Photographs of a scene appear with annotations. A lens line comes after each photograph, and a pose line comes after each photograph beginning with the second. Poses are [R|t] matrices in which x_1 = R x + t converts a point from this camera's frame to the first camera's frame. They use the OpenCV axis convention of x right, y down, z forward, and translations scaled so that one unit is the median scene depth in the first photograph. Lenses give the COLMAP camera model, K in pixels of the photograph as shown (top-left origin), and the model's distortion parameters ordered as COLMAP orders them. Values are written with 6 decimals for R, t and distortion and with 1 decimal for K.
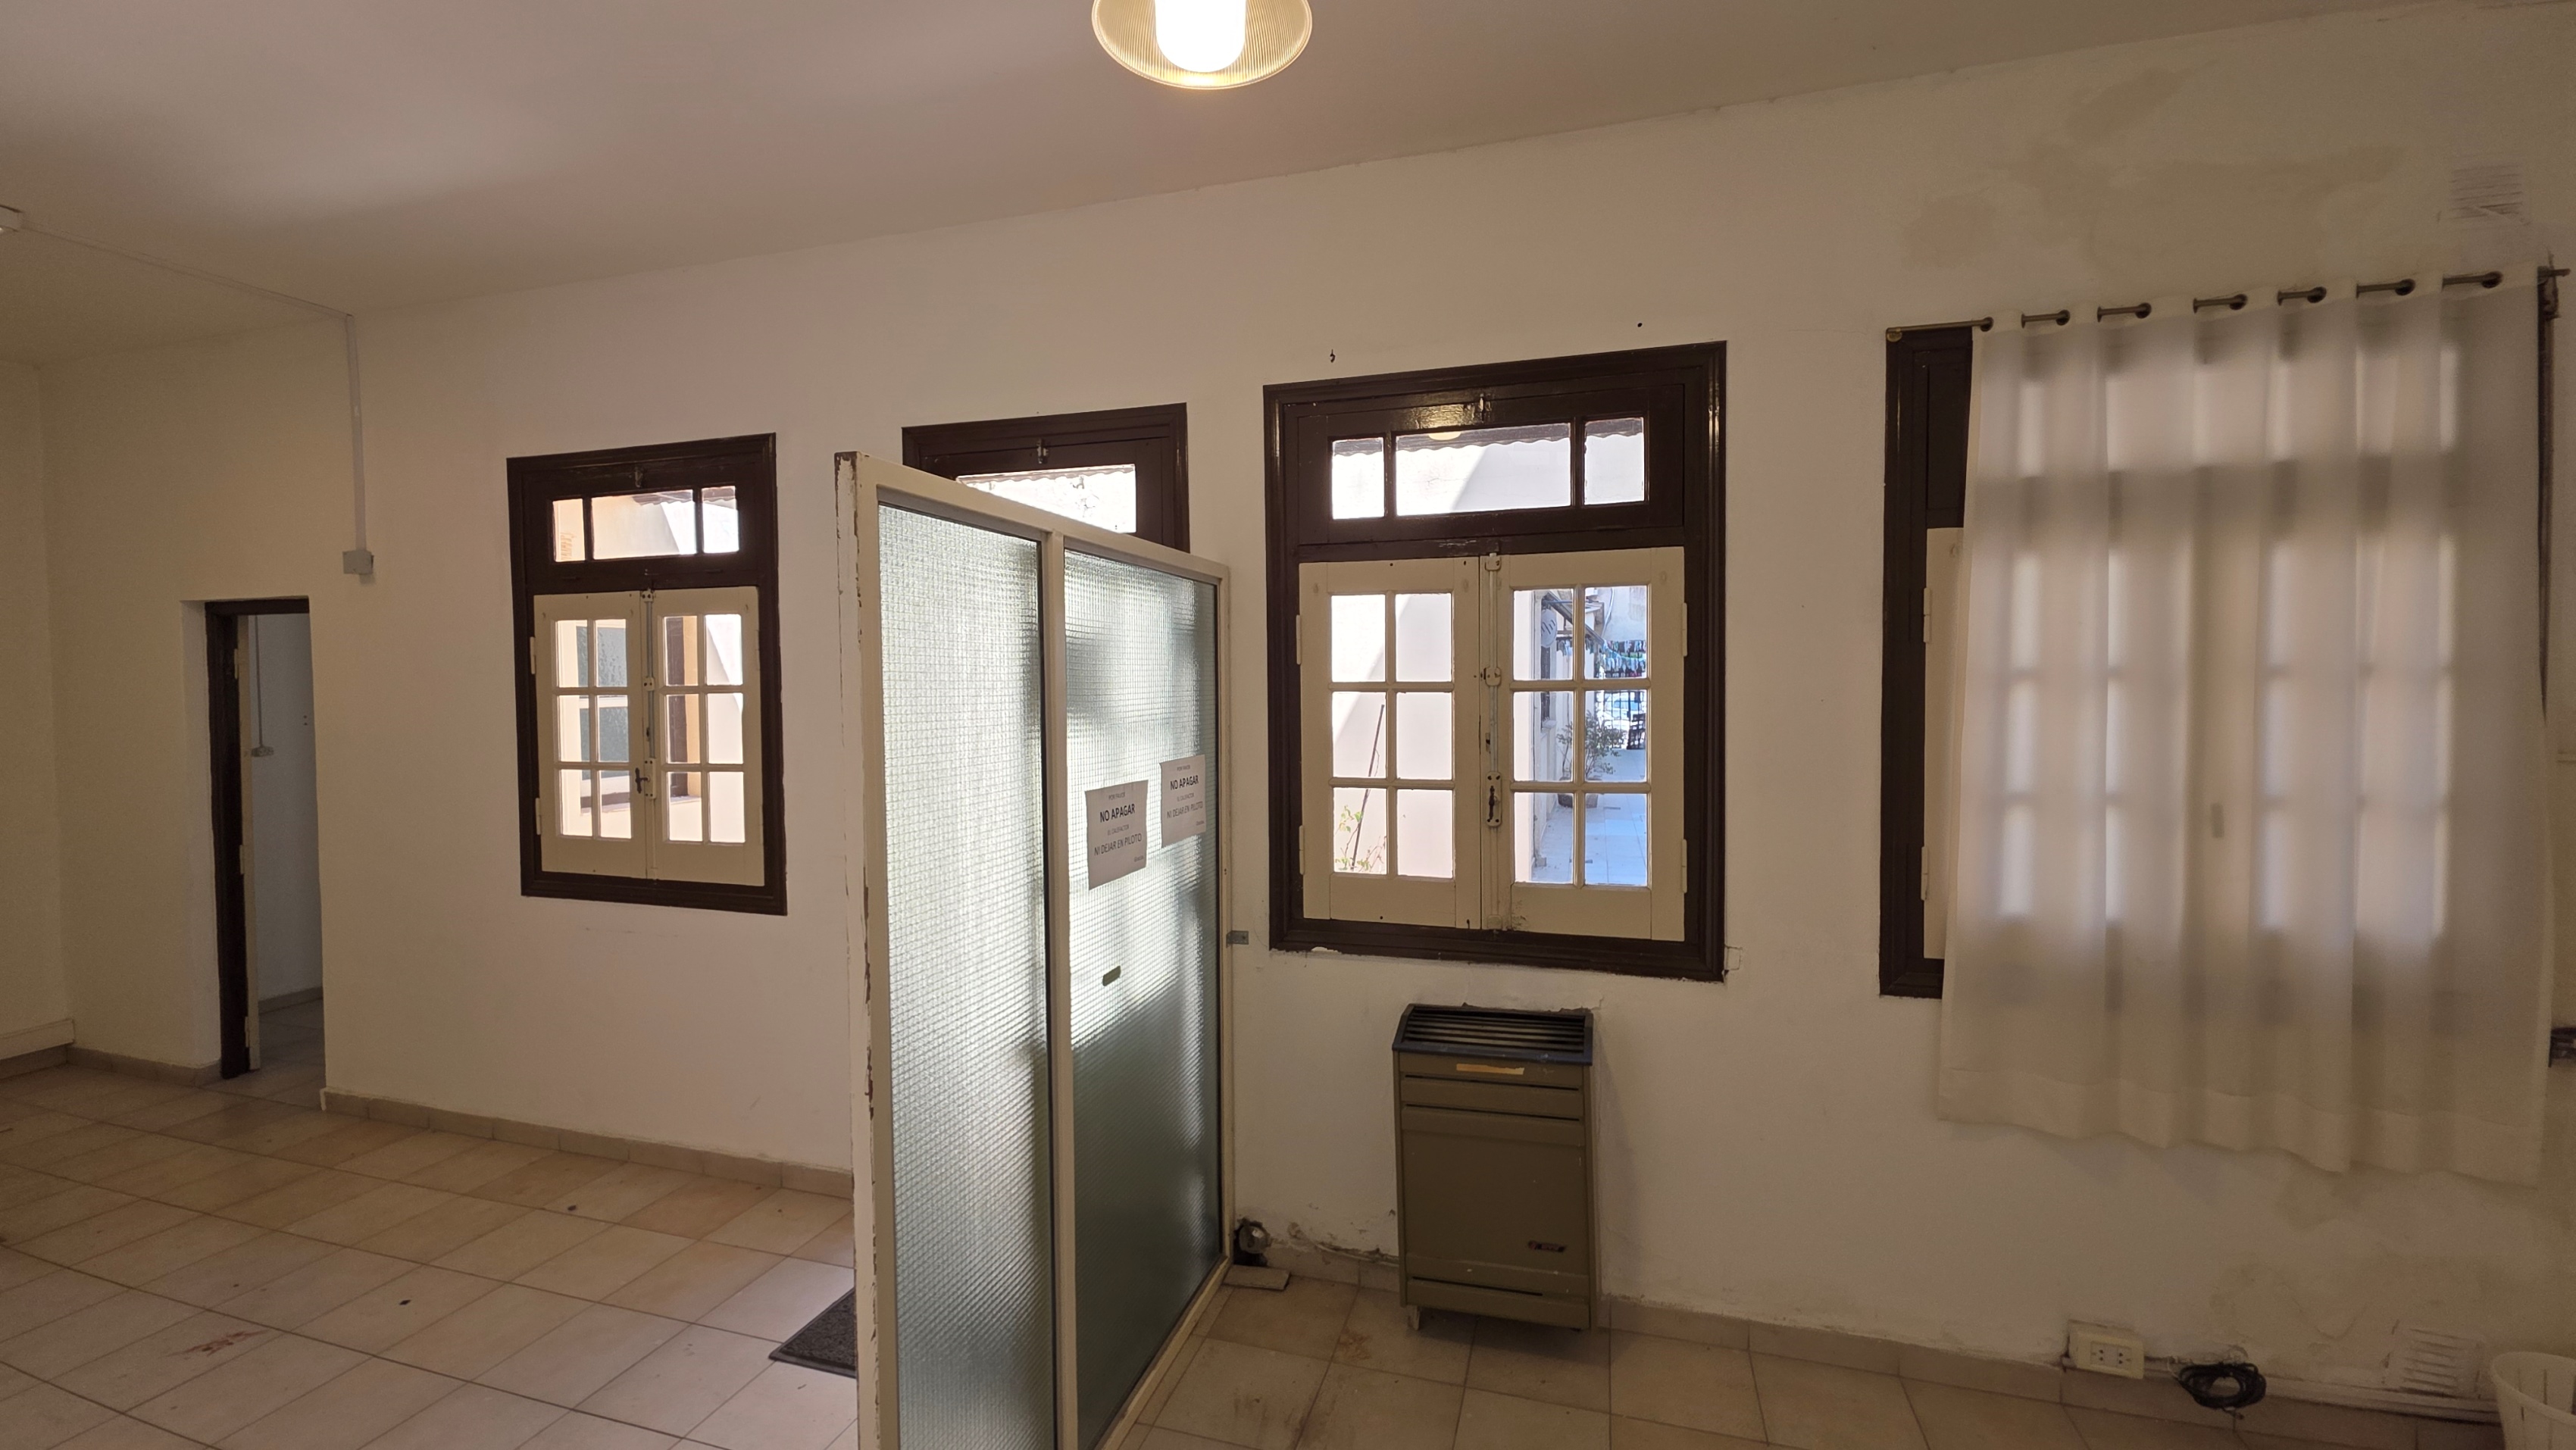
lens RADIAL K [[1030.1, 0, 1297.9], [0, 1030.1, 710.5], [0, 0, 1]] dist [0.012293, -0.008633]
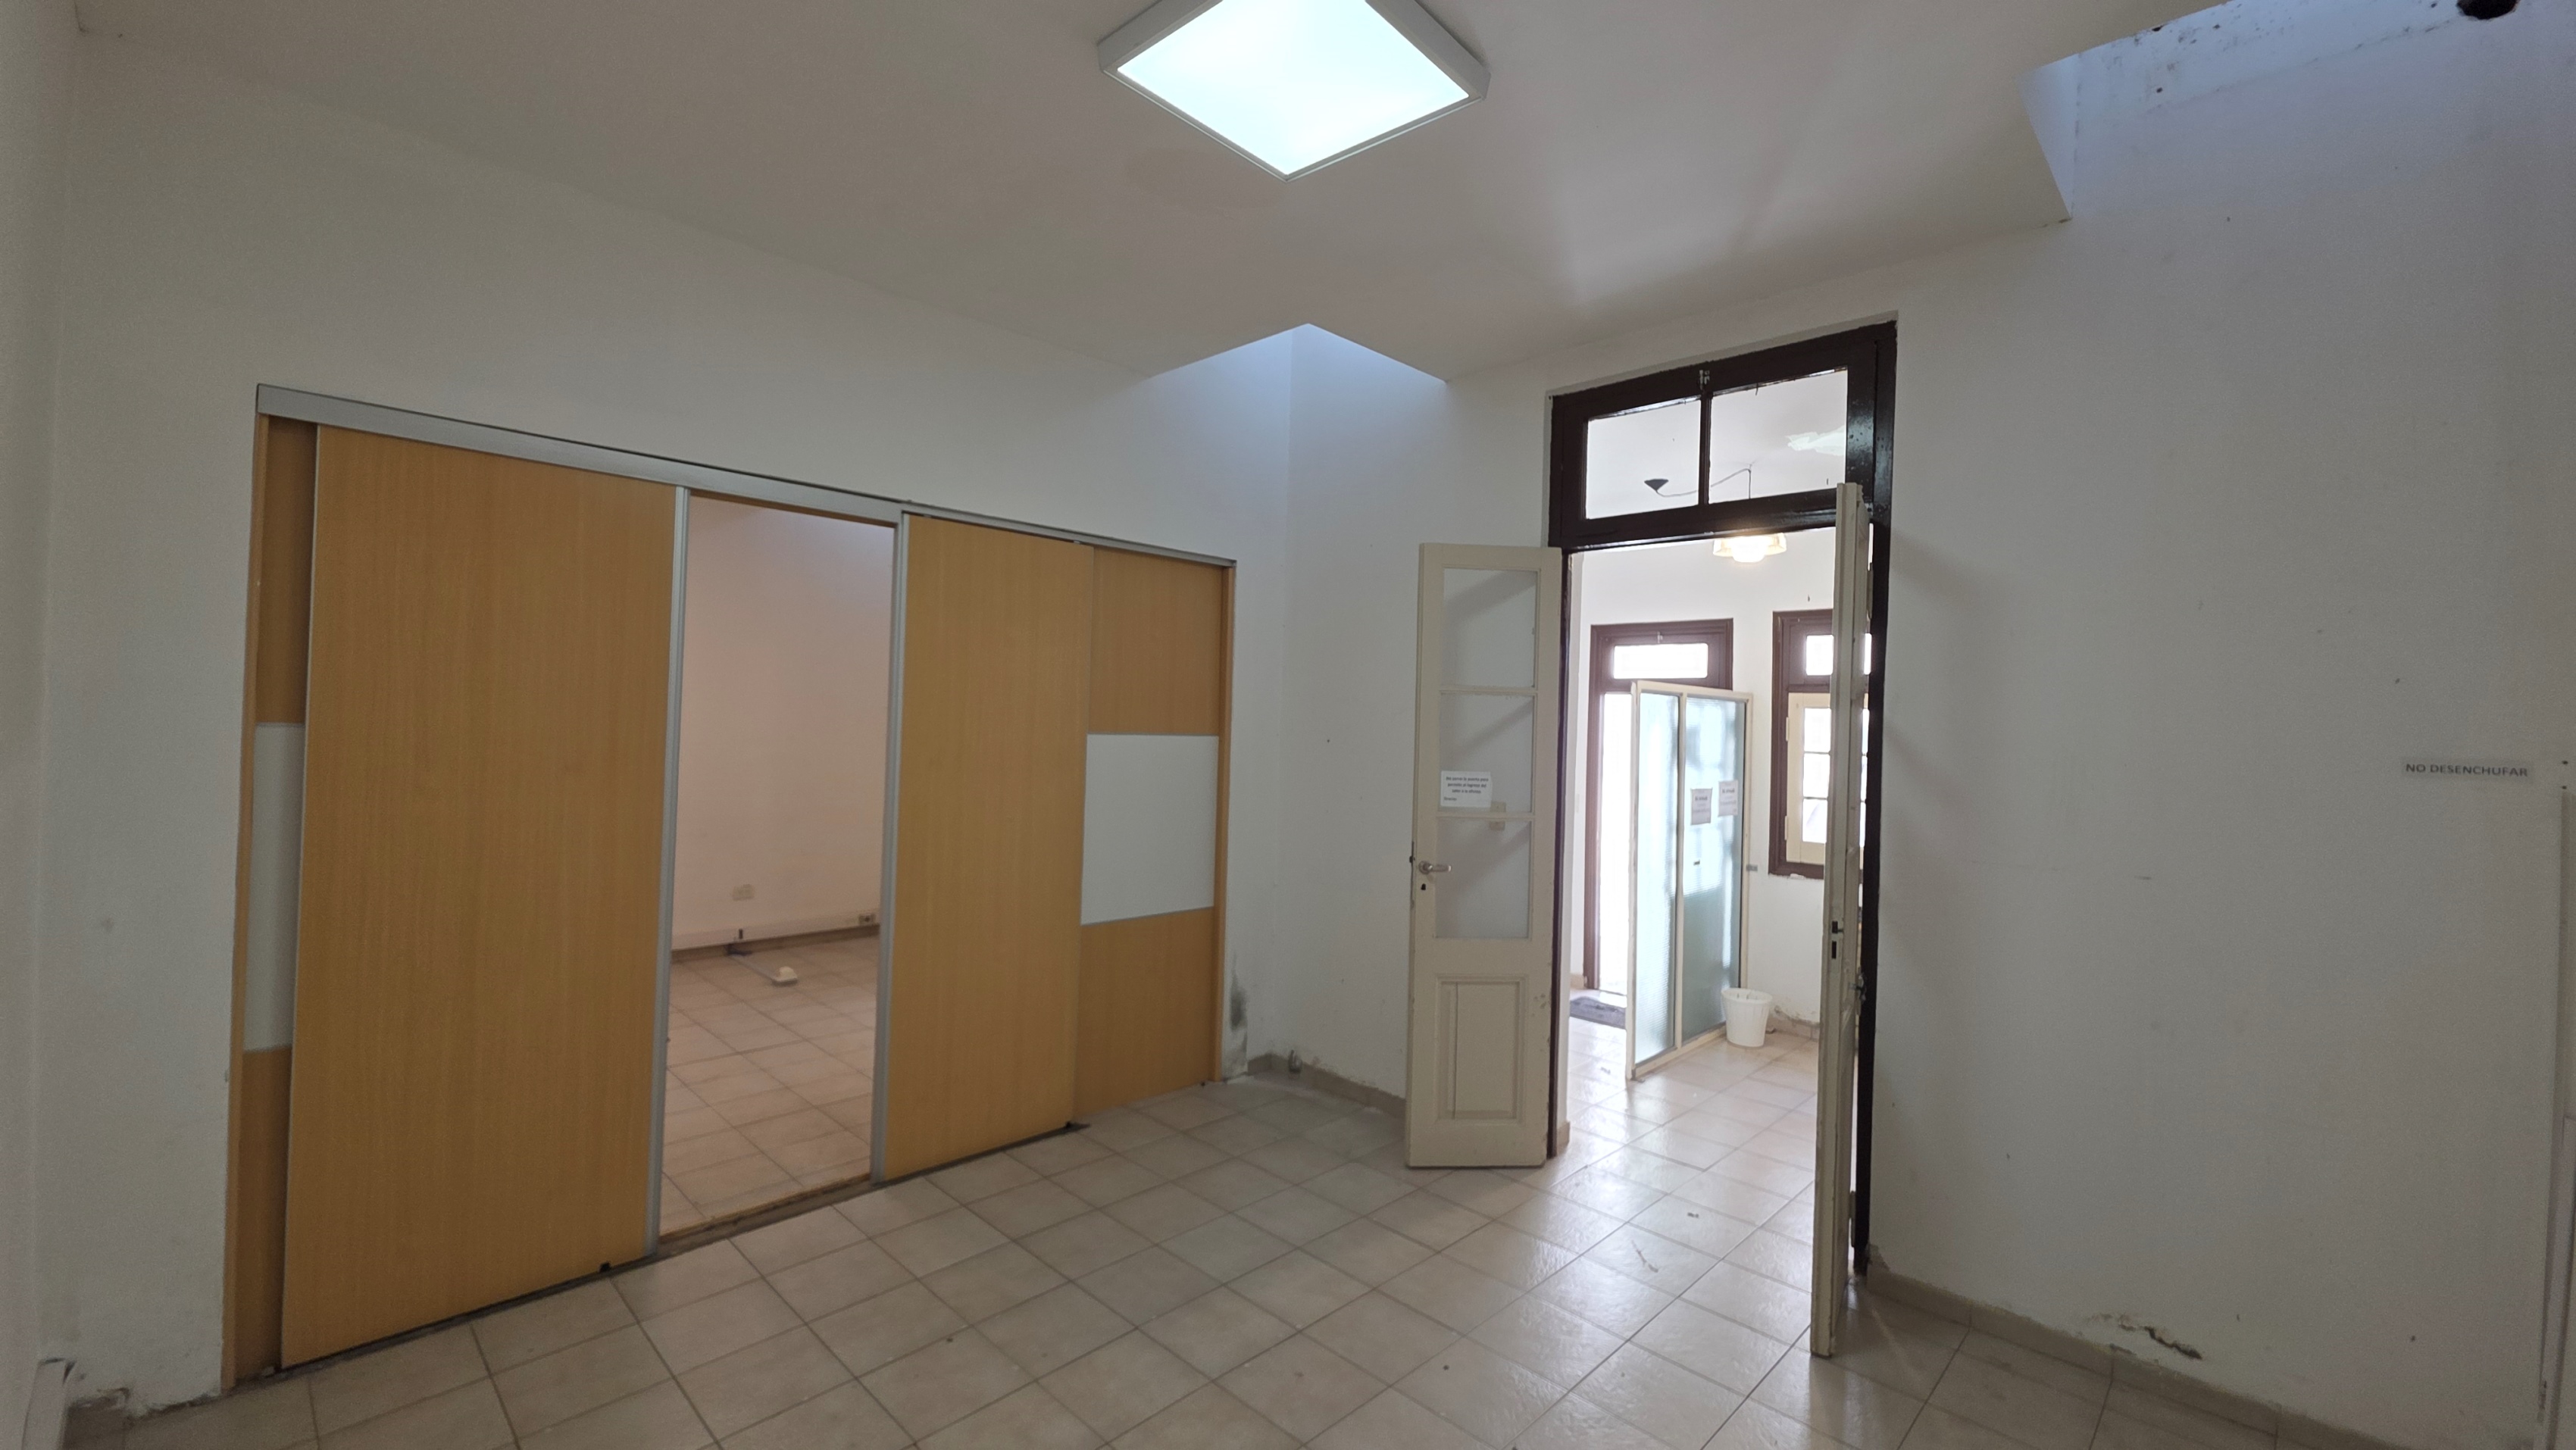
lens RADIAL K [[1030.1, 0, 1294.0], [0, 1030.1, 709.1], [0, 0, 1]] dist [0.012293, -0.008633]
pose [[0.886092, 0.024178, -0.462878, 0.096517], [-0.044989, 0.998410, -0.033972, 0.009255], [0.461320, 0.050927, 0.885771, -1.575825]]
